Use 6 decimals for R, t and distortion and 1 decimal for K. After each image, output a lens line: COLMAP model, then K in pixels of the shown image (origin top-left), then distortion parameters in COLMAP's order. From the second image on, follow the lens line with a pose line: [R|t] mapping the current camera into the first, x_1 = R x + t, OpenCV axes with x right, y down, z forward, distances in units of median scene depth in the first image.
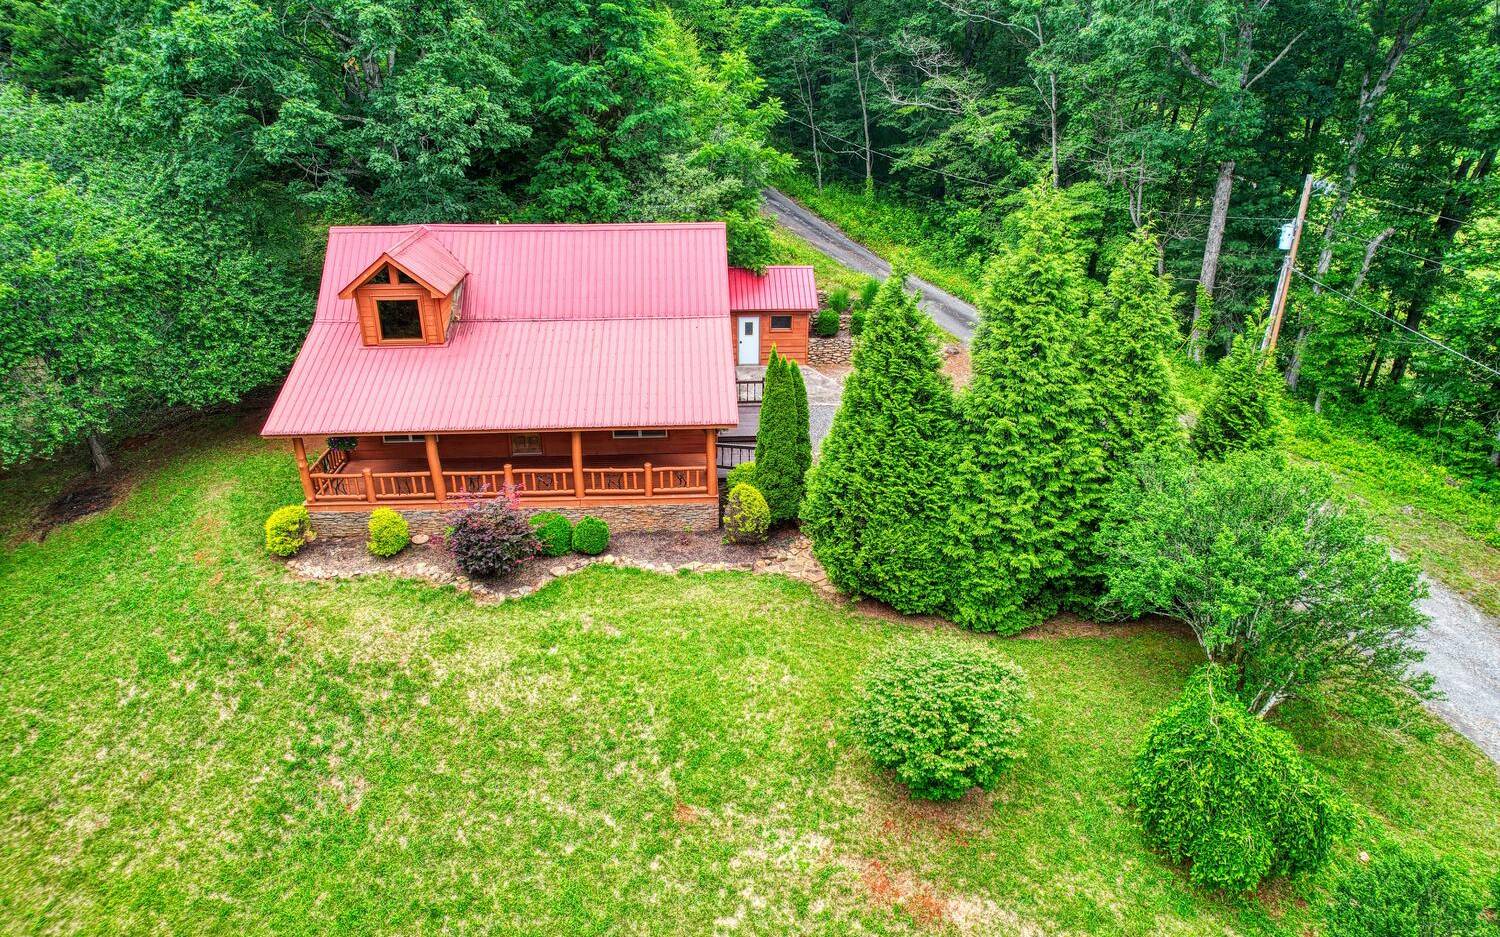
lens RADIAL K [[955.5, 0, 748.9], [0, 955.5, 459.5], [0, 0, 1]] dist [-0.072154, 0.067359]
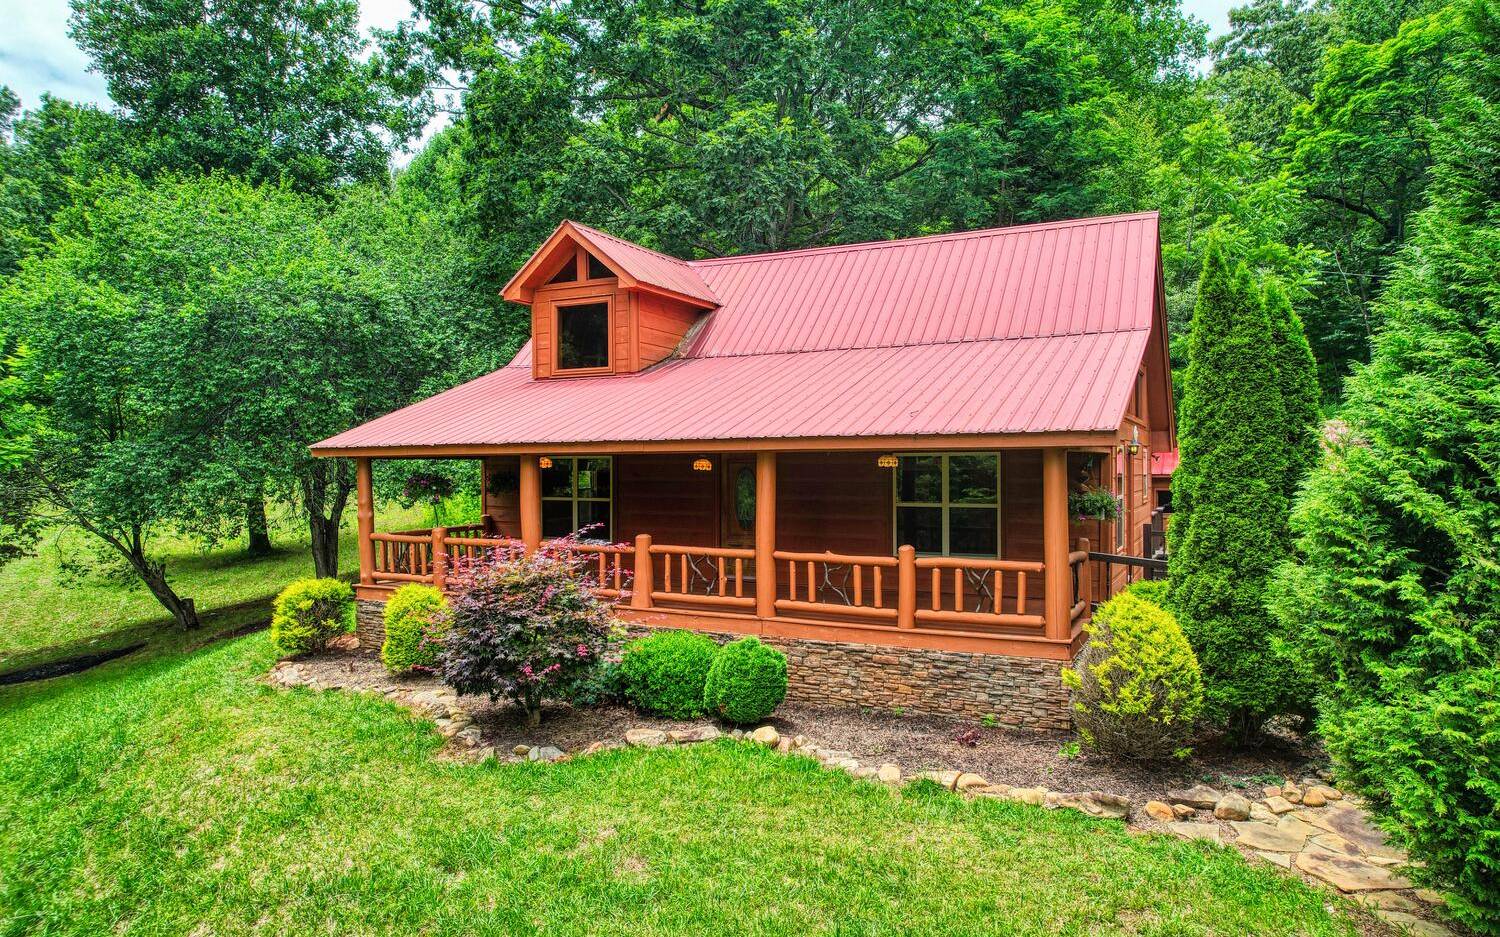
lens RADIAL K [[955.5, 0, 748.9], [0, 955.5, 459.5], [0, 0, 1]] dist [-0.072154, 0.067359]
pose [[0.862021, -0.006896, -0.506825, 0.065202], [-0.194967, 0.918467, -0.344102, 0.159004], [0.467875, 0.395438, 0.790393, 0.720377]]
